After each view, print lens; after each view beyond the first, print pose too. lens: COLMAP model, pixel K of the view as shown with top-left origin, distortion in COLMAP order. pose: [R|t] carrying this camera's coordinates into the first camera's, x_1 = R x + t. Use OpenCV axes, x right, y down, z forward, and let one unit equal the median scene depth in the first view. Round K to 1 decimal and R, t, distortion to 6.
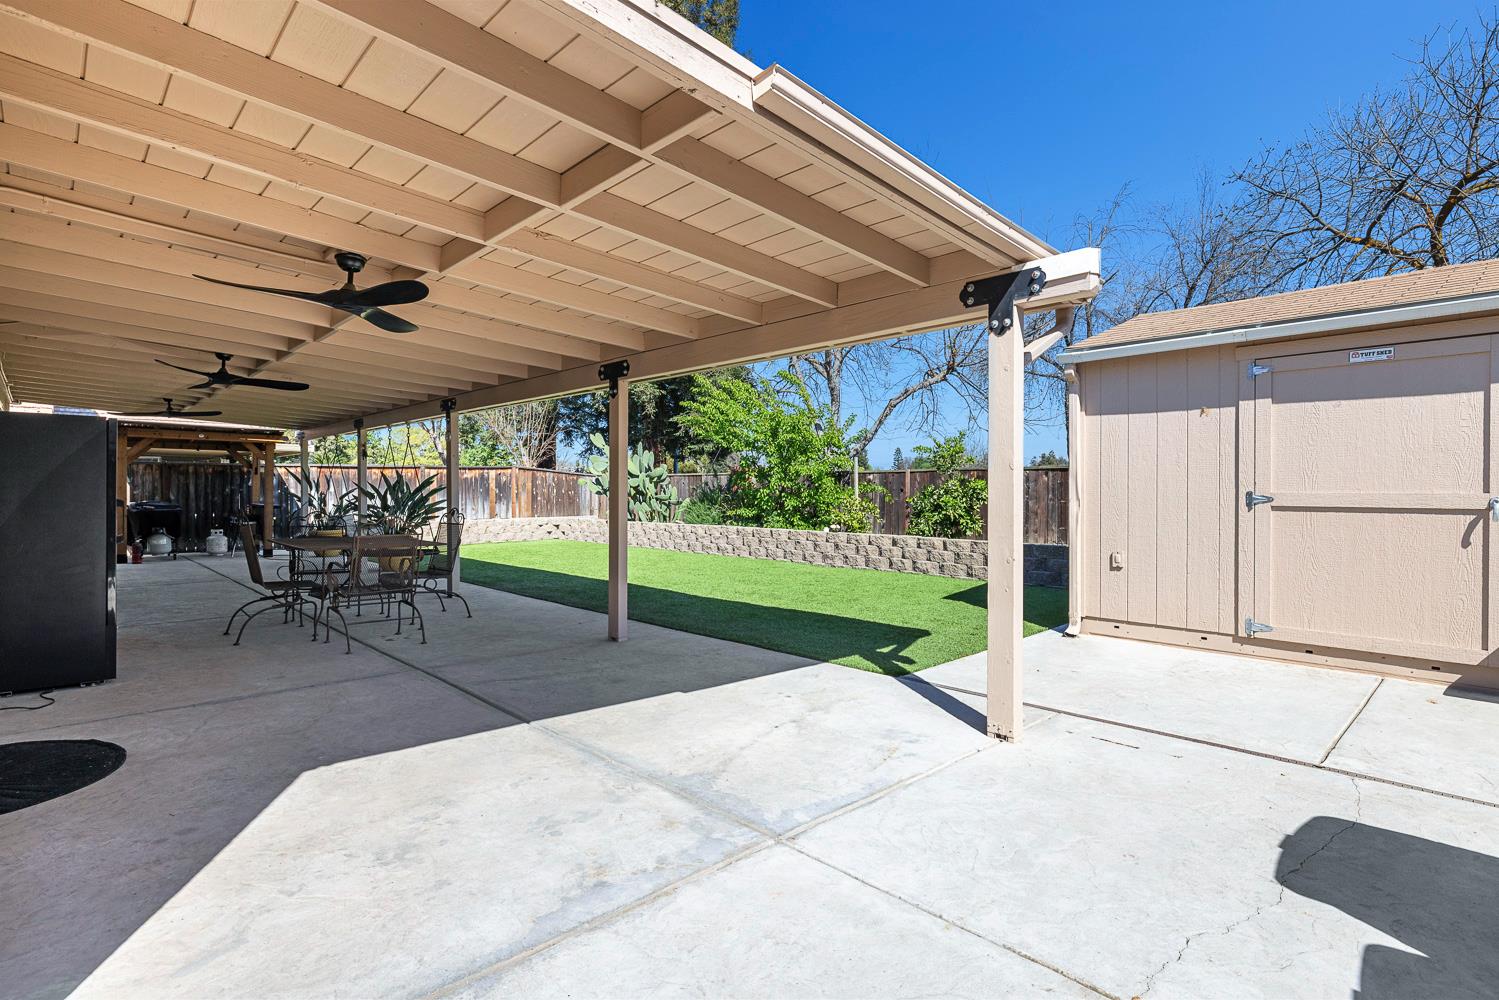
lens RADIAL K [[729.4, 0, 748.0], [0, 729.4, 496.5], [0, 0, 1]] dist [-0.000846, 0.000344]
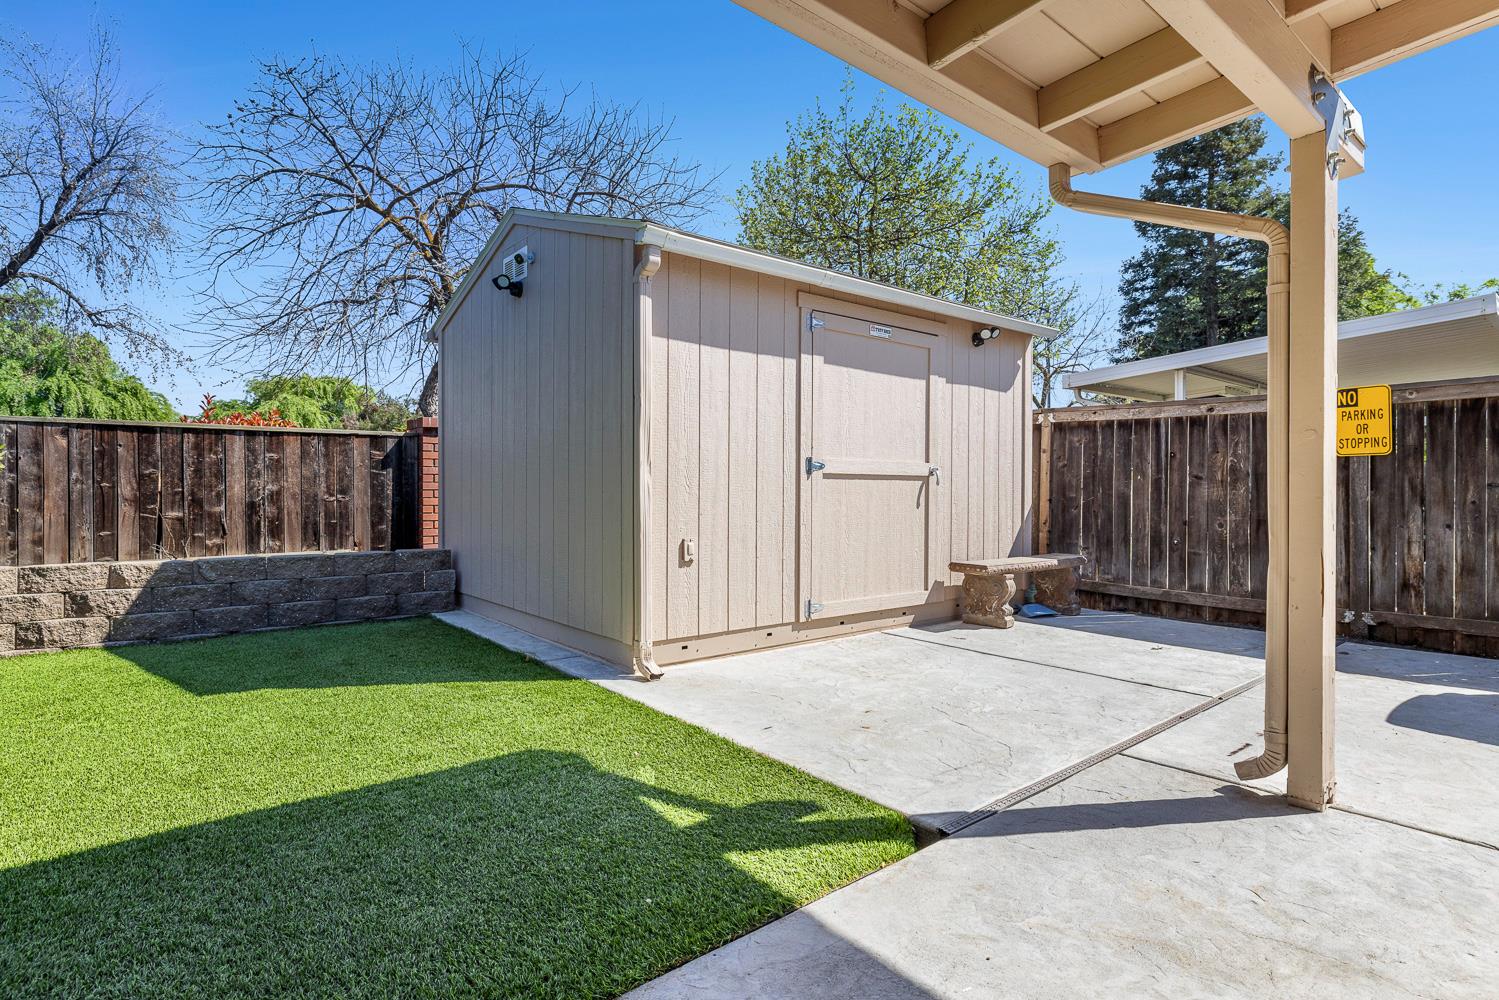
lens RADIAL K [[766.4, 0, 750.4], [0, 766.4, 493.6], [0, 0, 1]] dist [-0.001786, -0.000282]
pose [[0.066923, 0.001408, 0.997757, -0.248756], [0.008418, 0.999963, -0.001975, 0.039407], [-0.997723, 0.008532, 0.066908, 1.012374]]
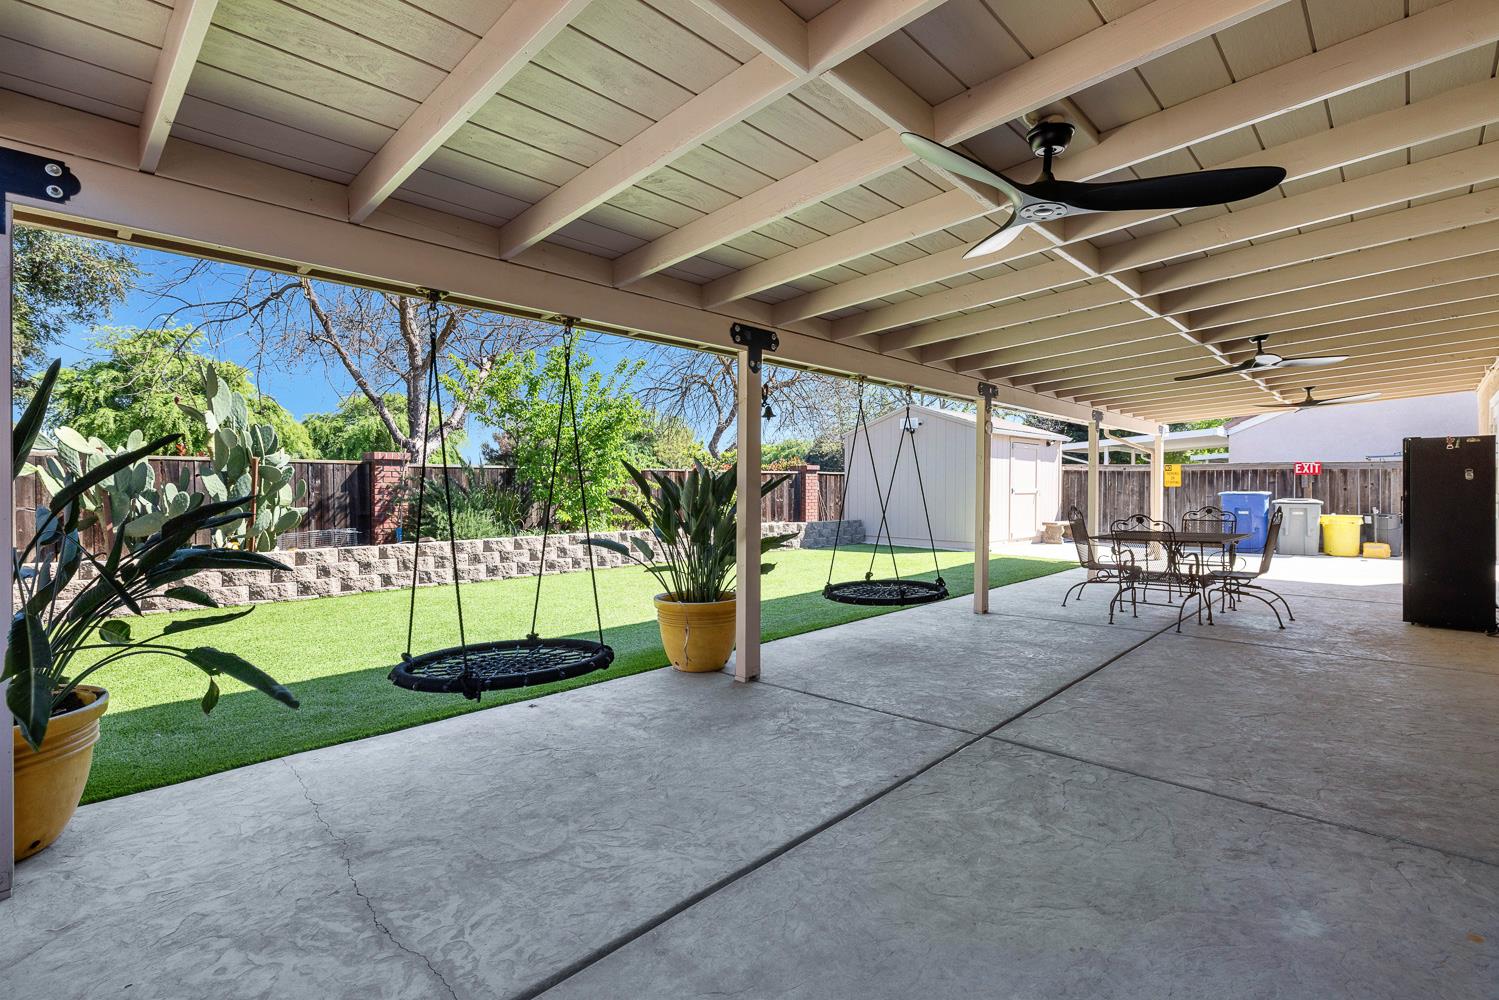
lens RADIAL K [[691.9, 0, 750.7], [0, 691.9, 501.4], [0, 0, 1]] dist [-0.004853, -0.000205]
pose [[-0.043272, -0.020097, 0.998861, -1.987638], [0.009335, 0.999746, 0.020519, -0.021045], [-0.999020, 0.010212, -0.043073, 2.155265]]
